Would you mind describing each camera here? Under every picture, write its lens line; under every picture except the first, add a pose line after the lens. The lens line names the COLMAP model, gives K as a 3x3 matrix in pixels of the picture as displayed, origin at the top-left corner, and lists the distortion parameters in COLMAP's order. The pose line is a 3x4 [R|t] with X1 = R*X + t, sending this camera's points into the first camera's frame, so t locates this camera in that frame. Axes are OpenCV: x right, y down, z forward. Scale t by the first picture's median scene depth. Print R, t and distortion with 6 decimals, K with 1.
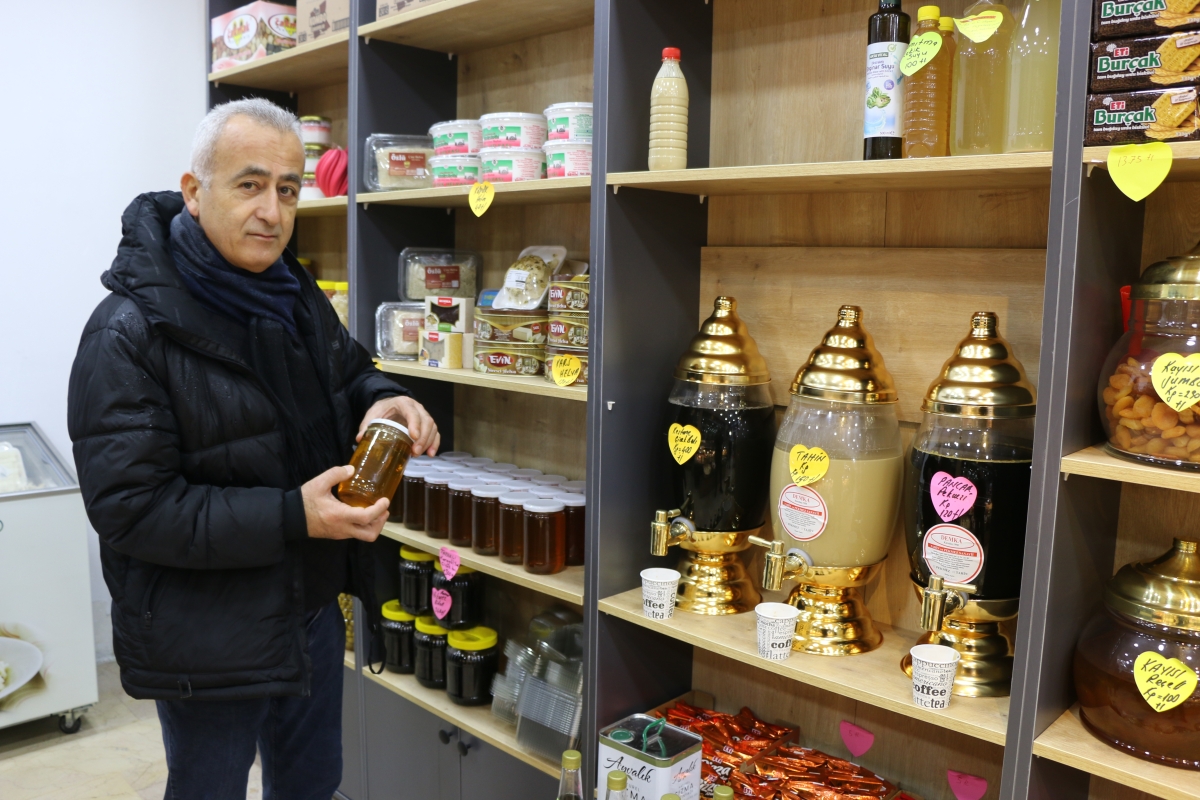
lens RADIAL K [[975.3, 0, 593.2], [0, 975.3, 396.5], [0, 0, 1]] dist [-0.183494, 0.153447]
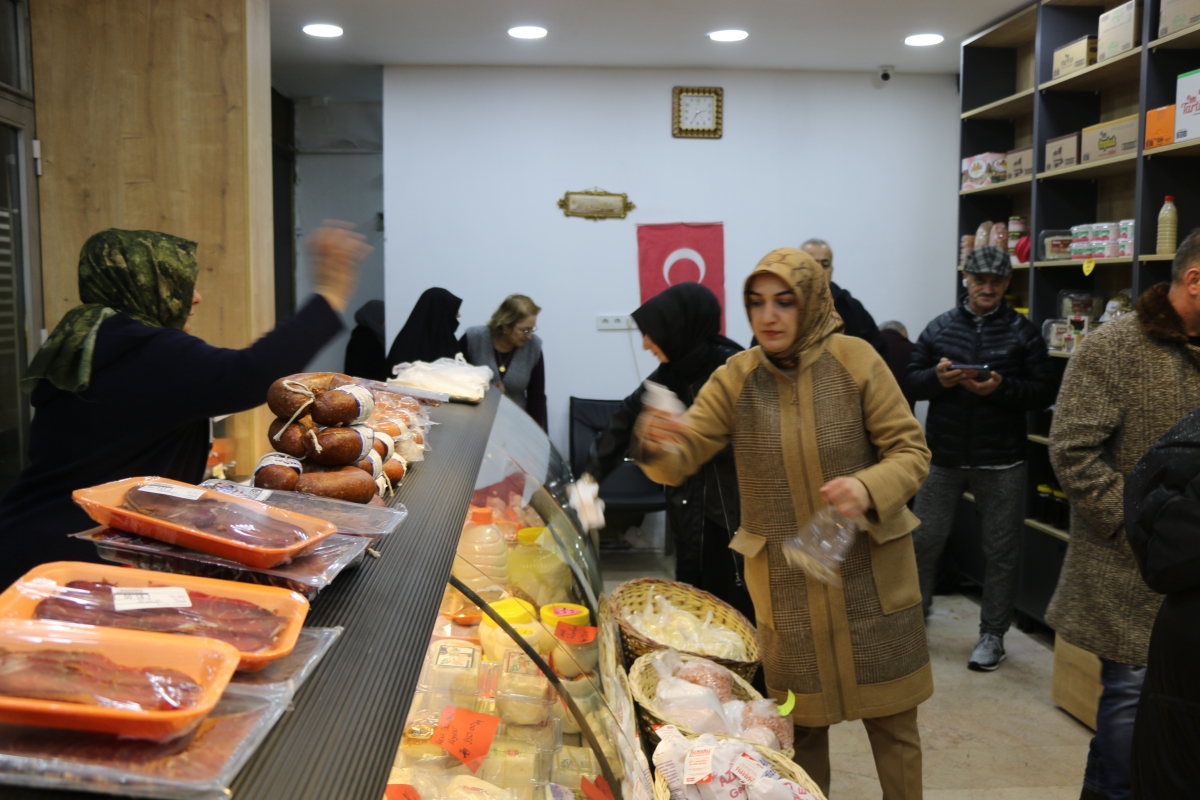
lens RADIAL K [[1284.3, 0, 600.0], [0, 1284.3, 400.0], [0, 0, 1]] dist [-0.104091, 0.362847]
pose [[0.789200, 0.032282, -0.613288, 0.635057], [-0.066035, 0.997289, -0.032481, 0.200924], [0.610576, 0.066132, 0.789192, -1.507340]]
